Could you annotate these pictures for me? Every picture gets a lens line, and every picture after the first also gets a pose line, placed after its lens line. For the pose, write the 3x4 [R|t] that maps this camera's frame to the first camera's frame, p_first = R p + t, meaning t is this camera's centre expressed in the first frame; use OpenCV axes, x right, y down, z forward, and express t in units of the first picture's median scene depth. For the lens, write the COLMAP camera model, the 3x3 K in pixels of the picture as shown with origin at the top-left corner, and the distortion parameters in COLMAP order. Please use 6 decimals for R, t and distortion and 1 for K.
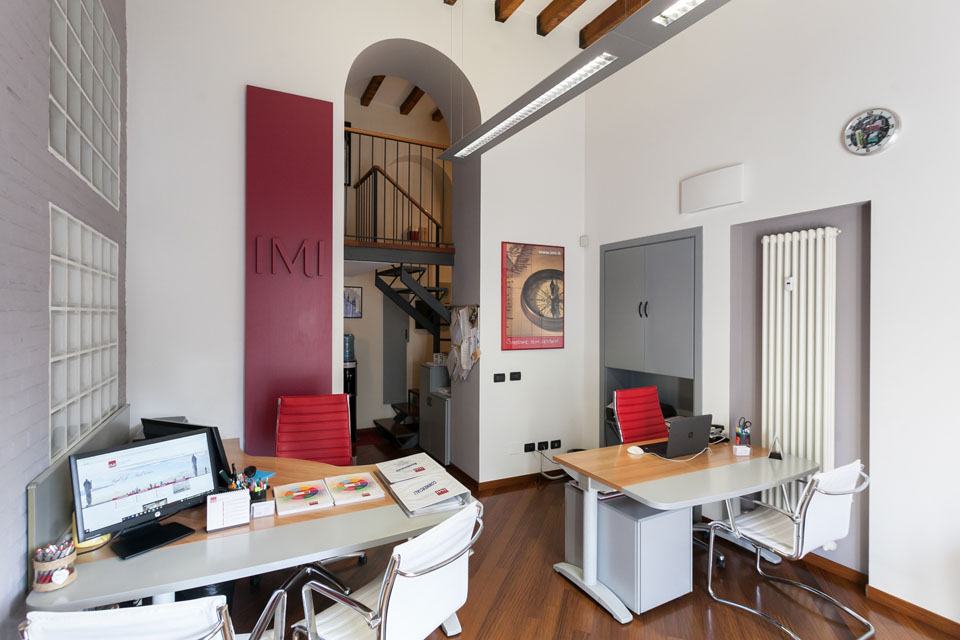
lens RADIAL K [[451.9, 0, 477.0], [0, 451.9, 309.7], [0, 0, 1]] dist [0.001319, 0.001108]
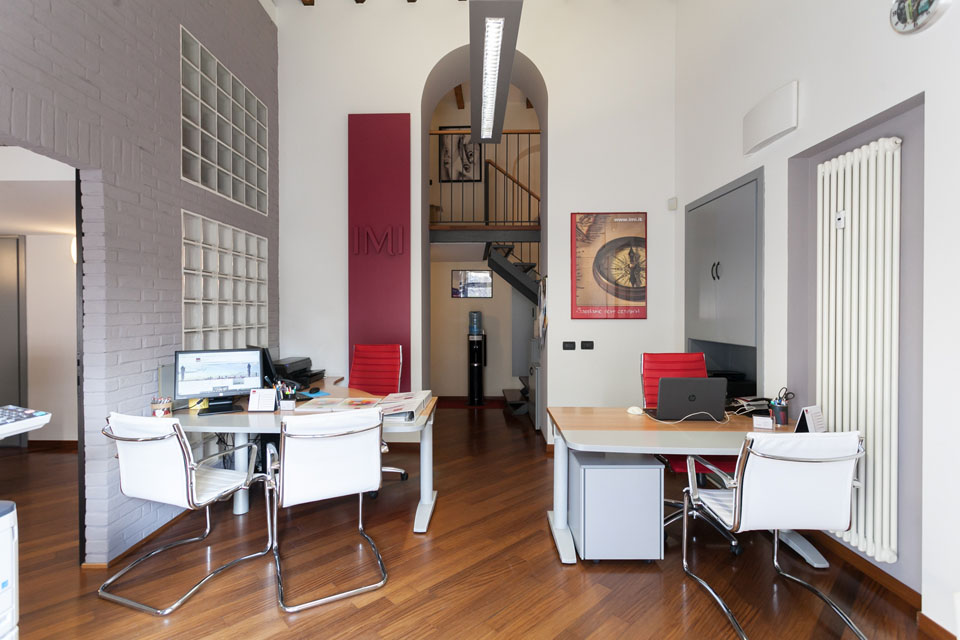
lens RADIAL K [[443.7, 0, 473.0], [0, 443.7, 304.9], [0, 0, 1]] dist [0.009203, 0.000794]
pose [[0.883347, -0.011618, -0.468576, 0.327435], [0.011609, 0.999928, -0.002906, 0.057678], [0.468576, -0.002873, 0.883418, 0.006974]]
